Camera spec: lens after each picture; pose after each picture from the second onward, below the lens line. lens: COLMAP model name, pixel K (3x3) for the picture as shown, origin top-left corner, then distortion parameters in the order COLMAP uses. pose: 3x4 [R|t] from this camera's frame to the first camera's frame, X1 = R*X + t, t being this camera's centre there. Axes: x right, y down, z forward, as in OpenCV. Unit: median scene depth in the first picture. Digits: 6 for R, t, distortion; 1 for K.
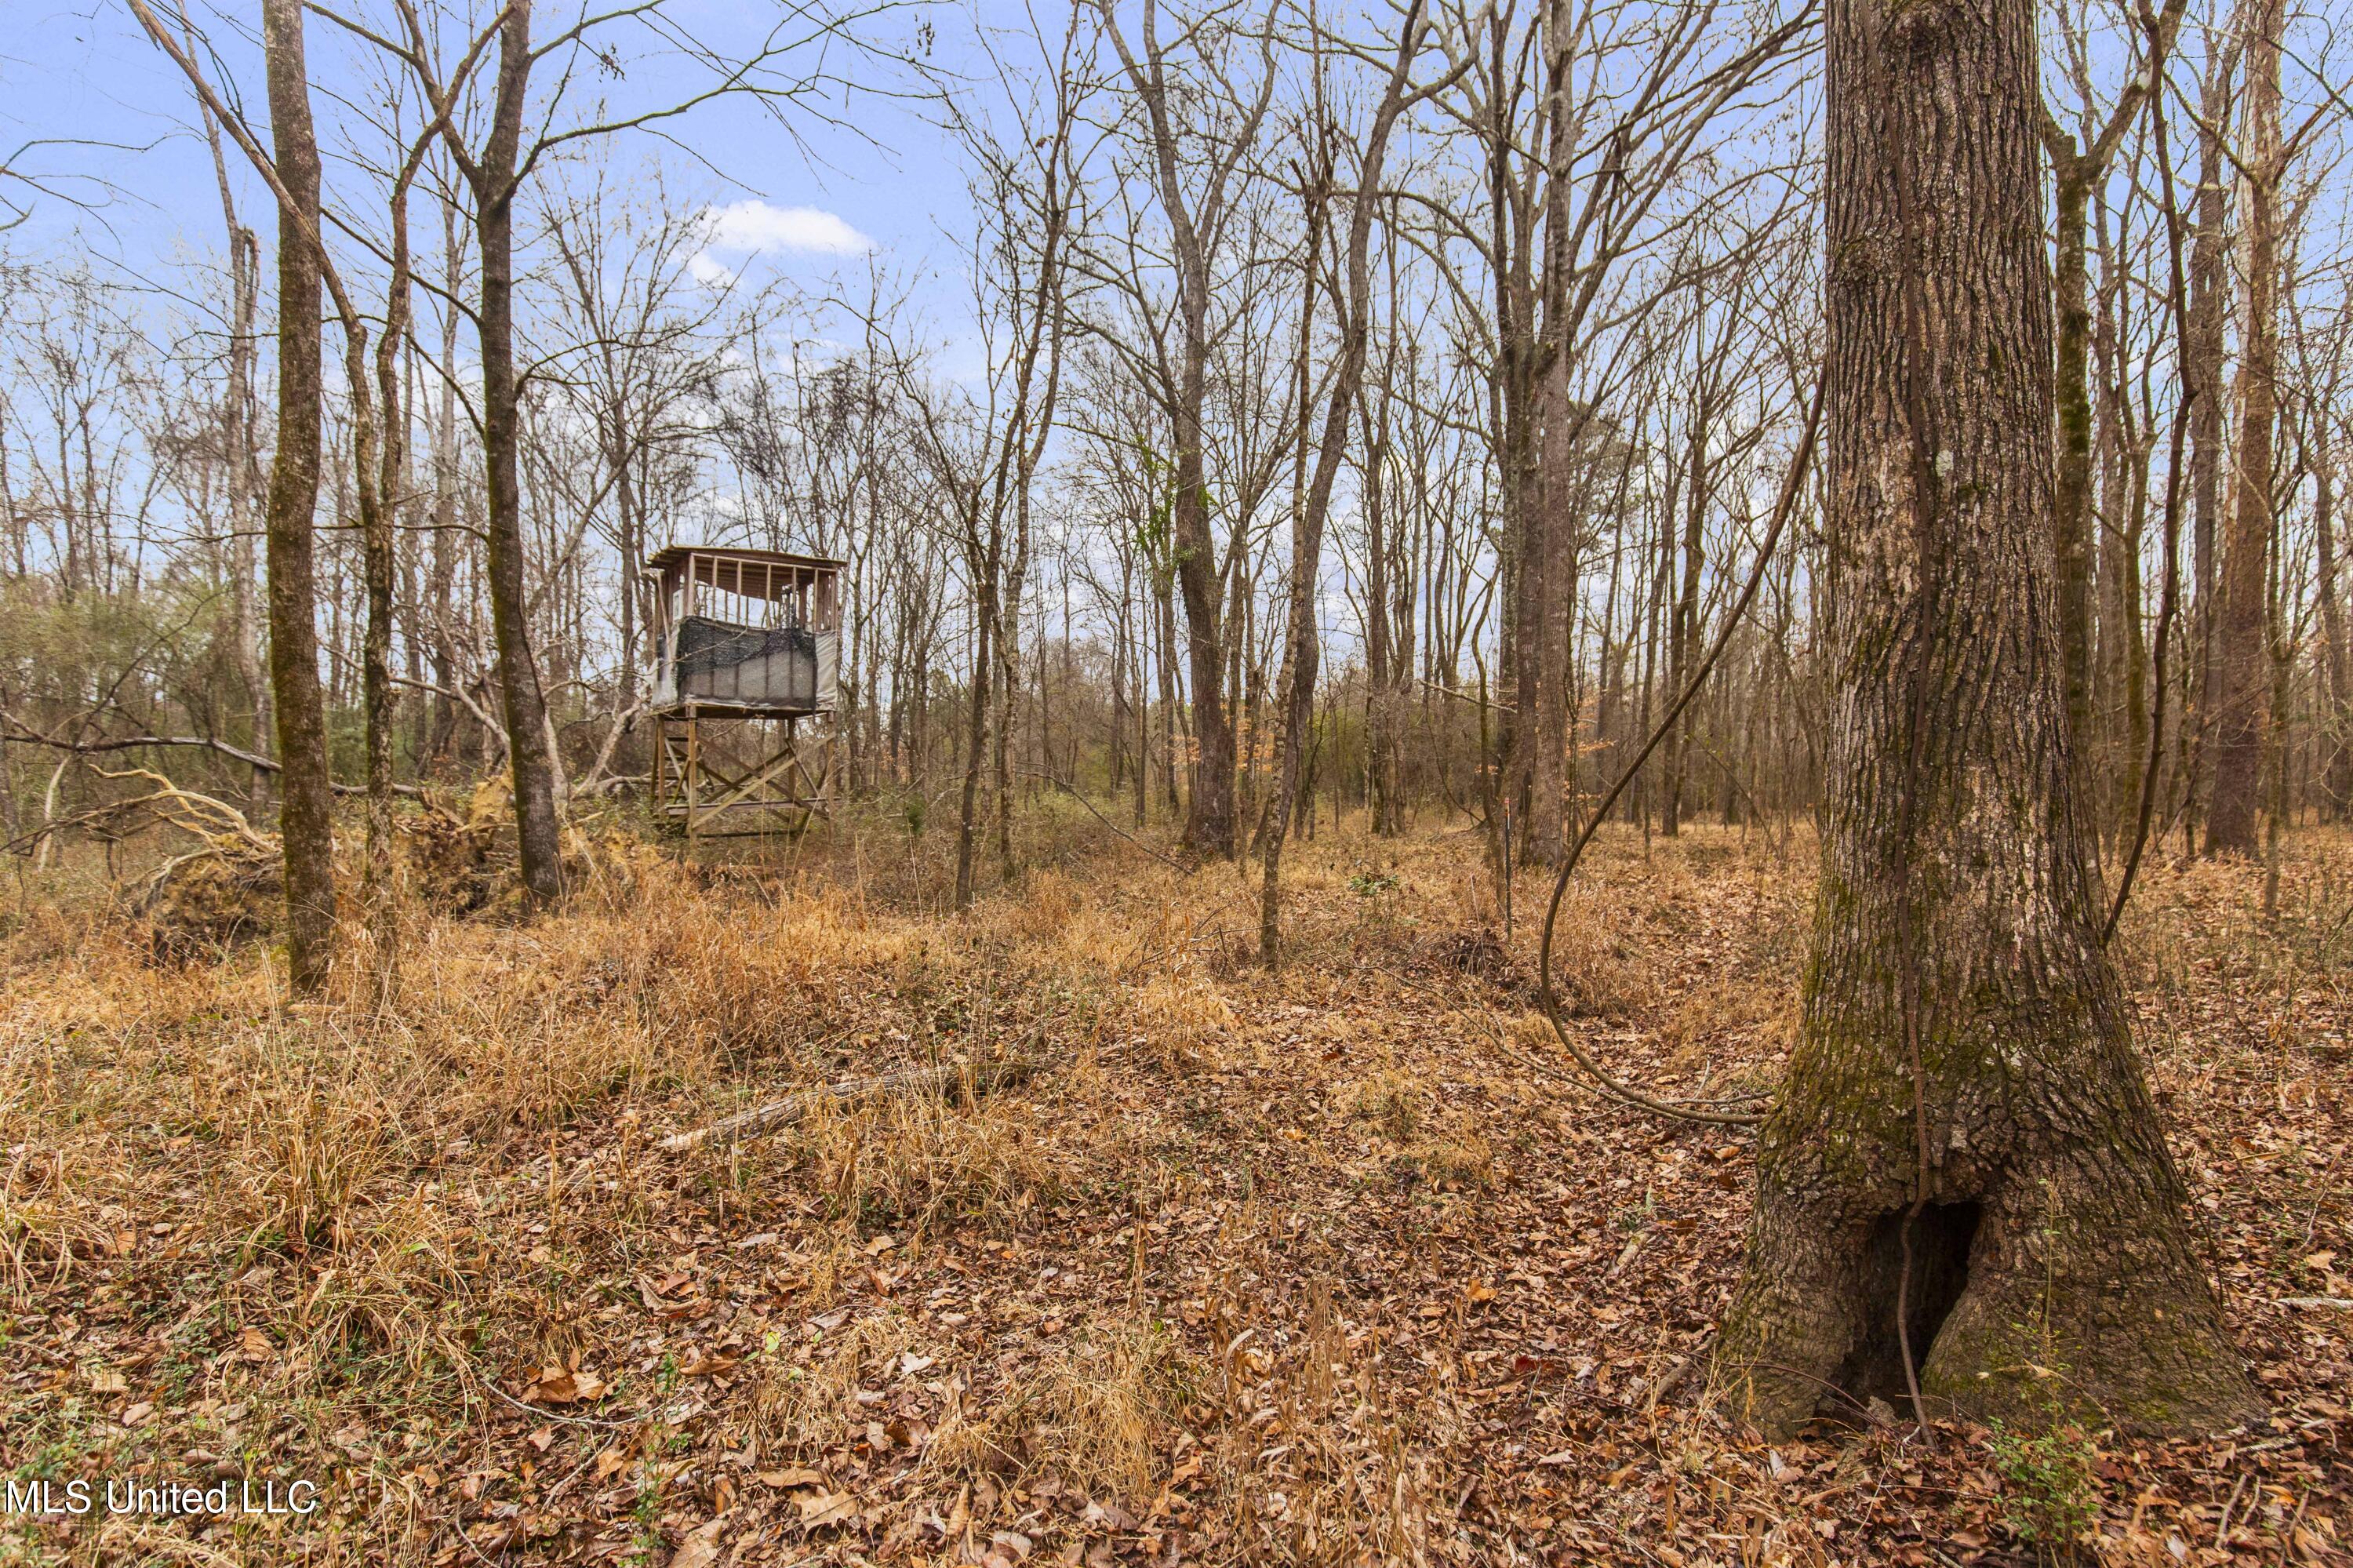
lens RADIAL K [[1148.6, 0, 1176.5], [0, 1148.6, 784.0], [0, 0, 1]] dist [-0.002075, -0.000579]
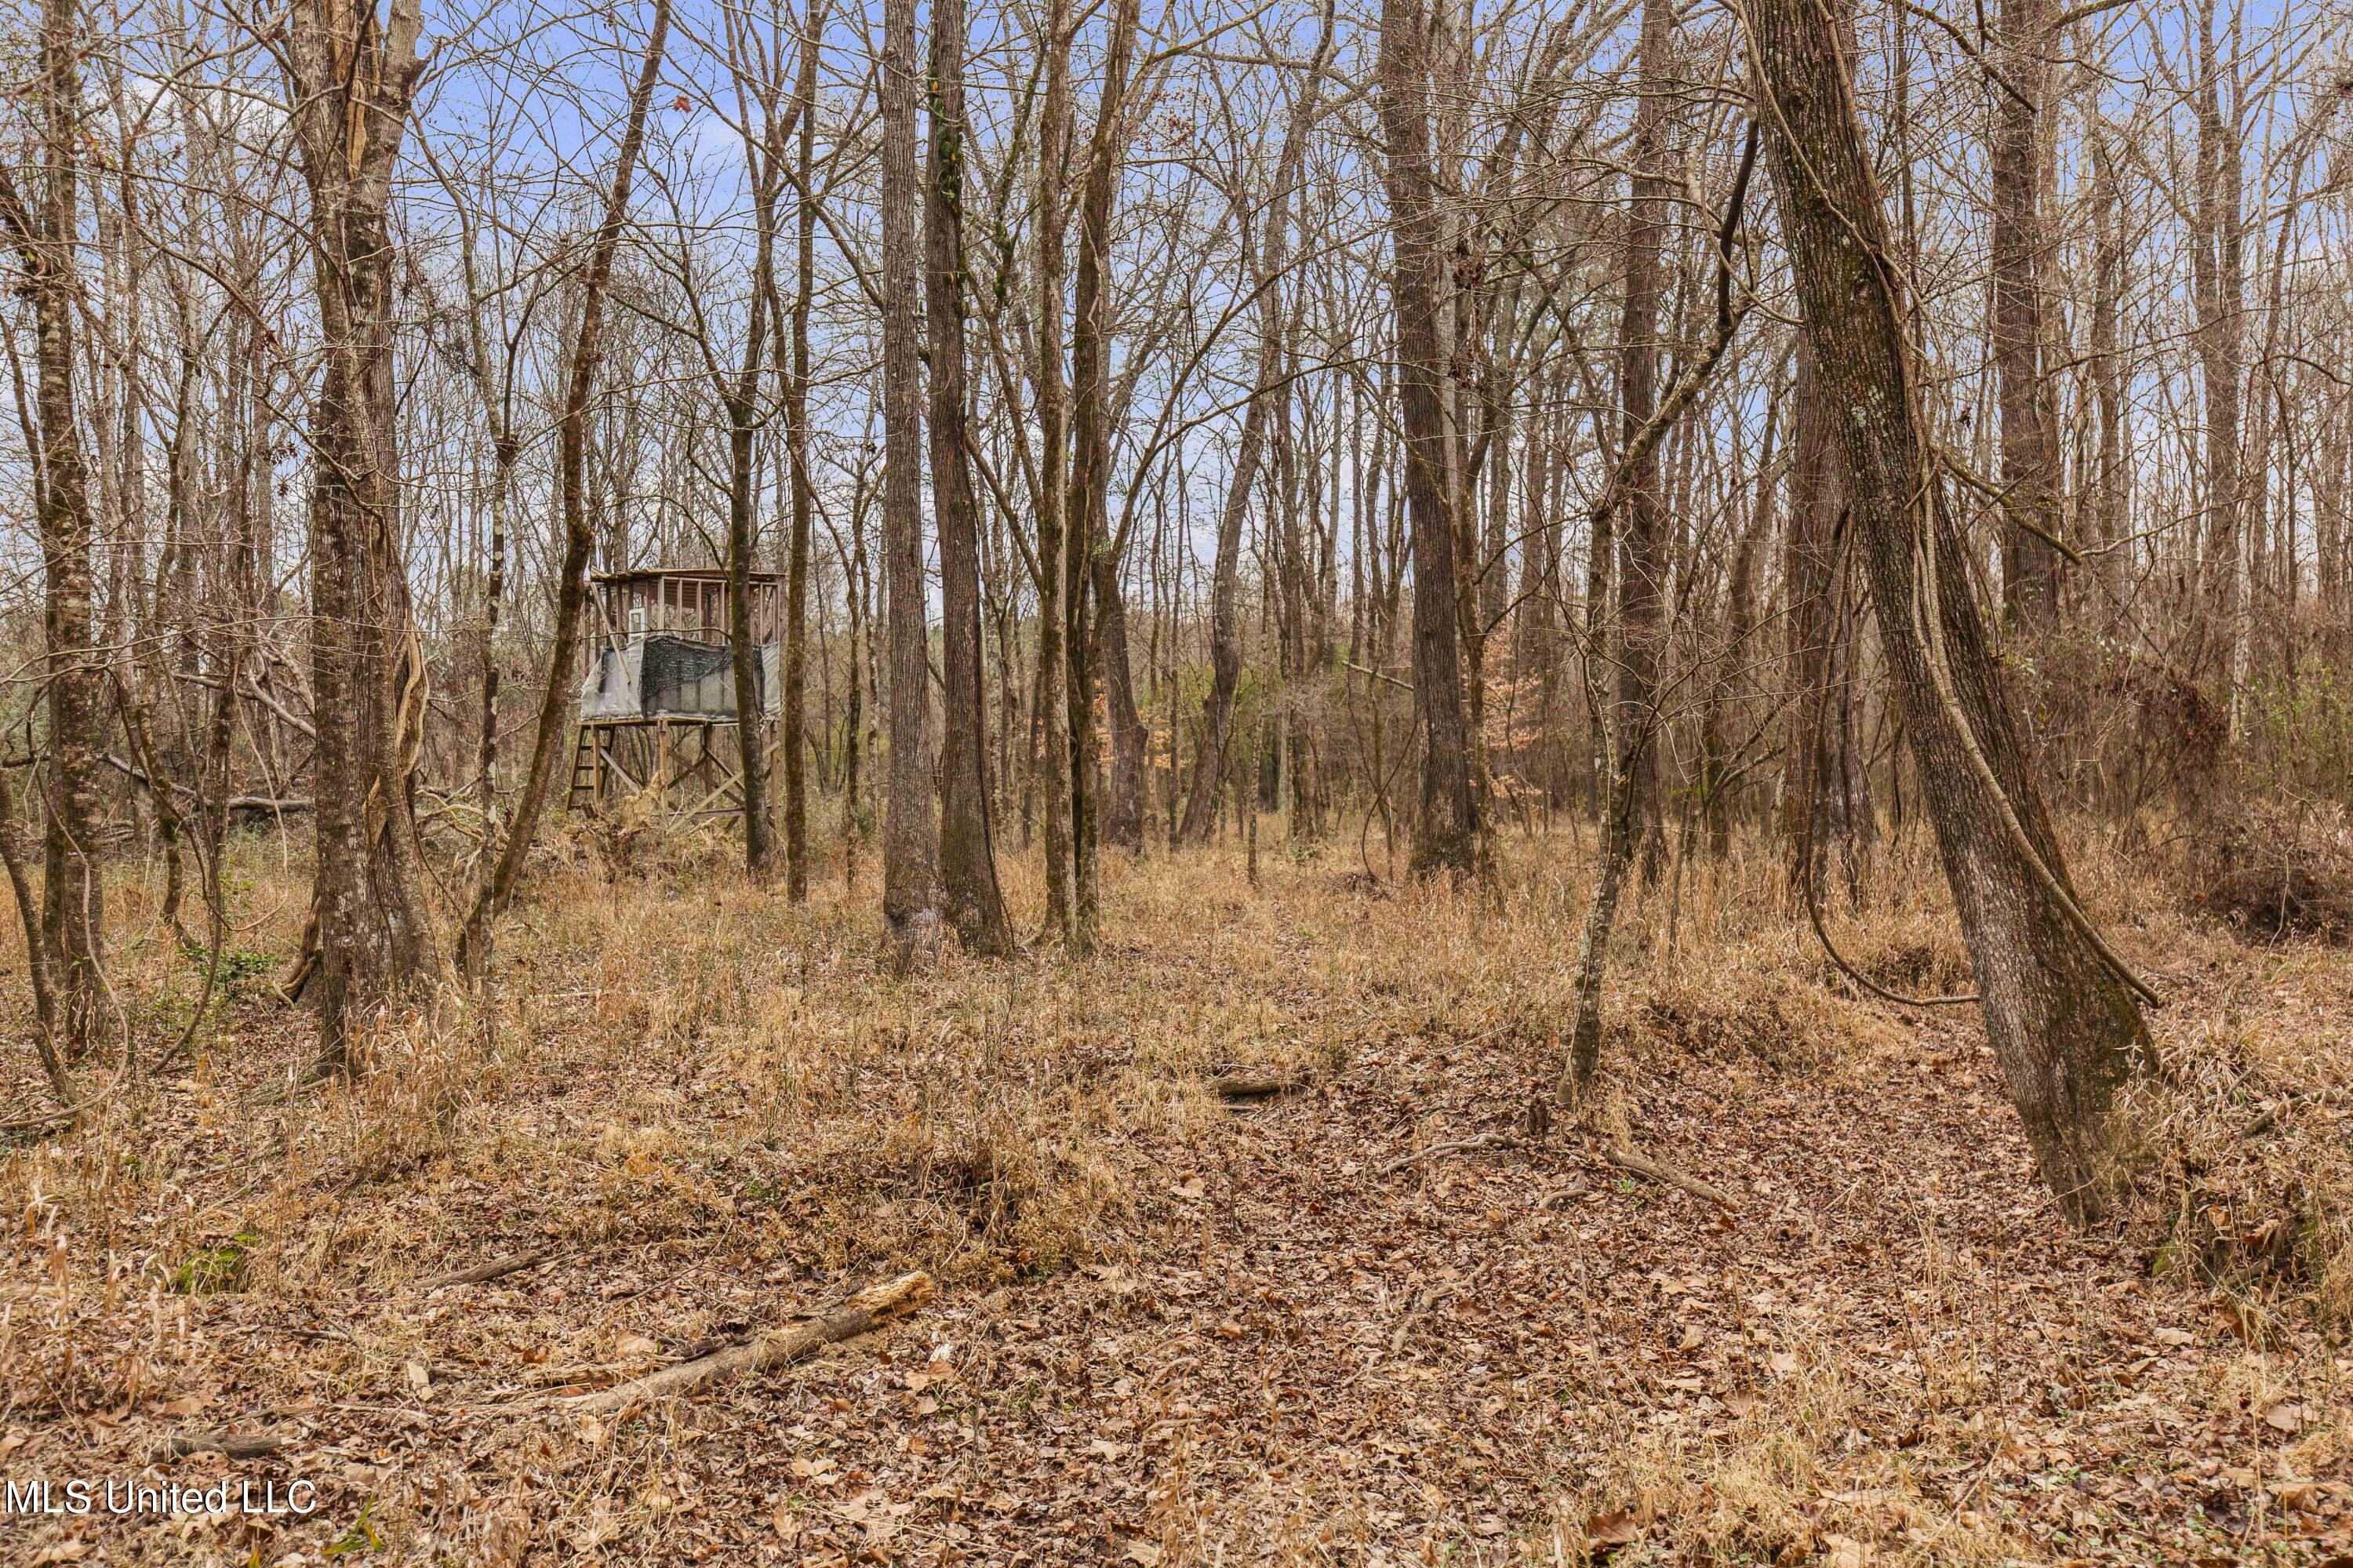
lens RADIAL K [[2305.2, 0, 1176.5], [0, 2305.2, 784.0], [0, 0, 1]] dist [0.005604, -0.002754]
pose [[0.991517, -0.014020, 0.129216, -0.067347], [0.013275, 0.999890, 0.006625, -0.004605], [-0.129295, -0.004854, 0.991594, -0.355784]]
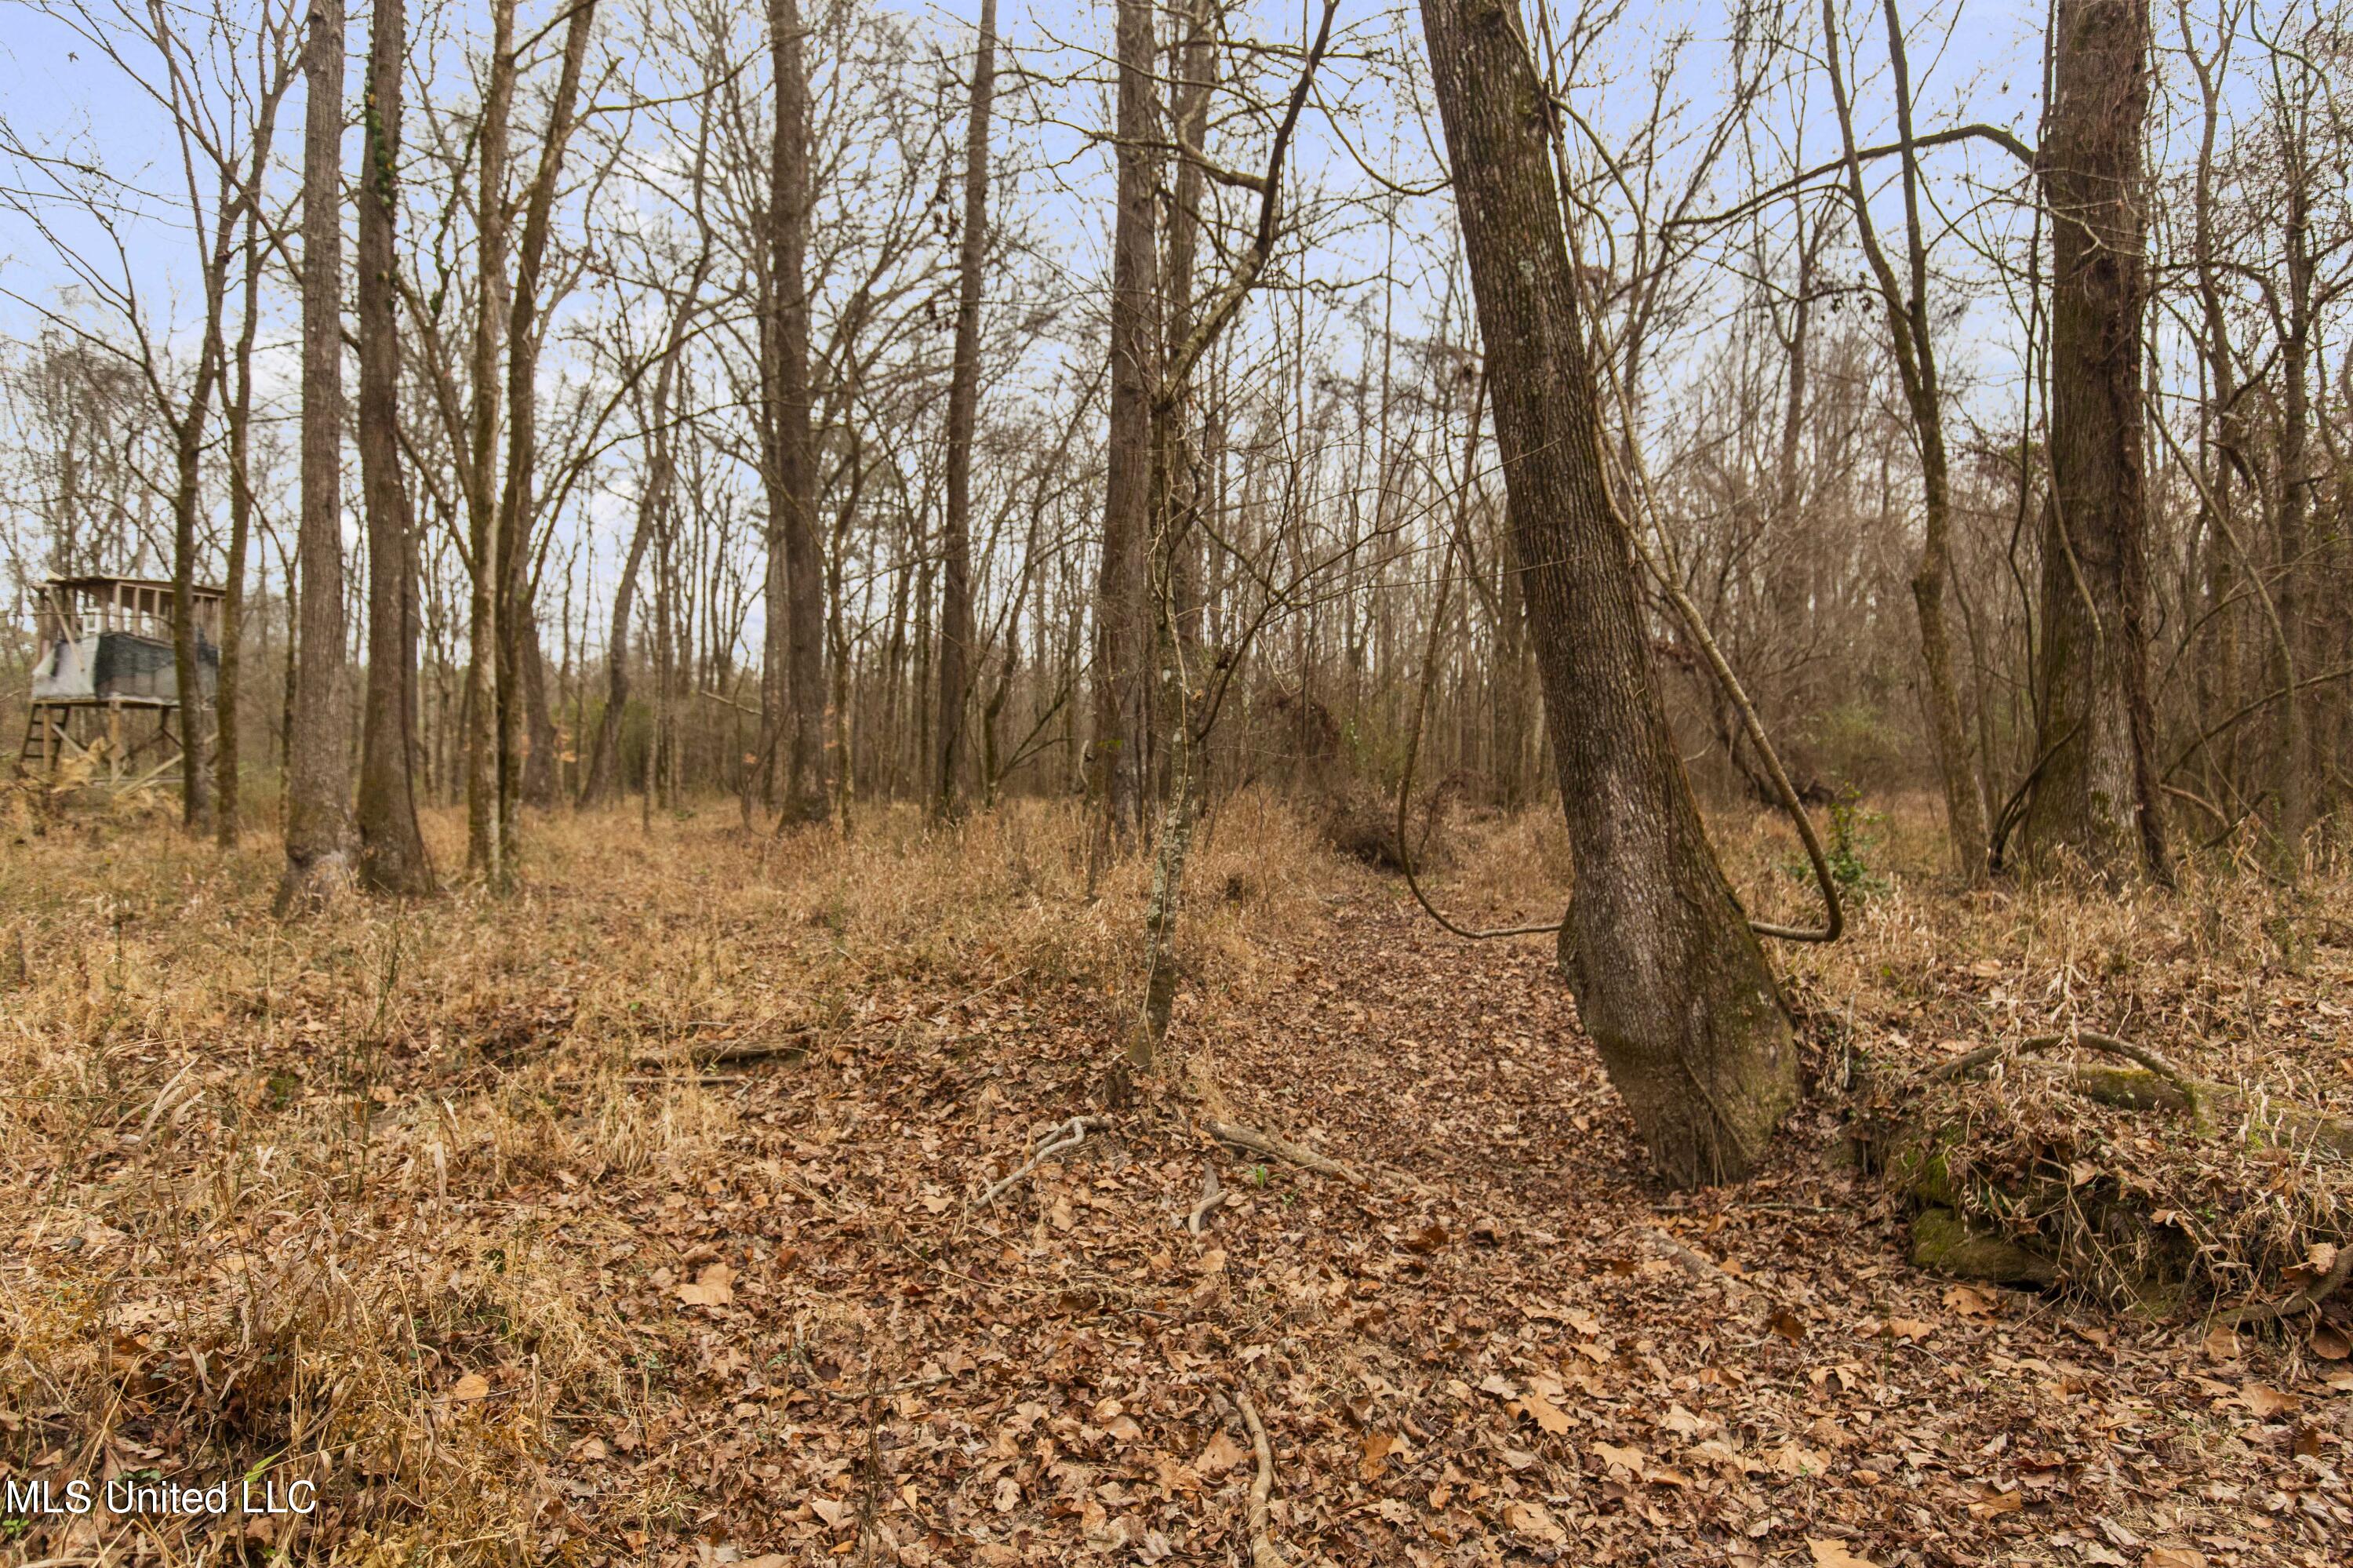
lens RADIAL K [[1297.4, 0, 1176.5], [0, 1297.4, 784.0], [0, 0, 1]] dist [-0.002555, -0.001067]
pose [[0.842647, 0.006303, 0.538430, -0.059638], [-0.010103, 0.999941, 0.004106, 0.002413], [-0.538372, -0.008900, 0.842660, -0.260153]]
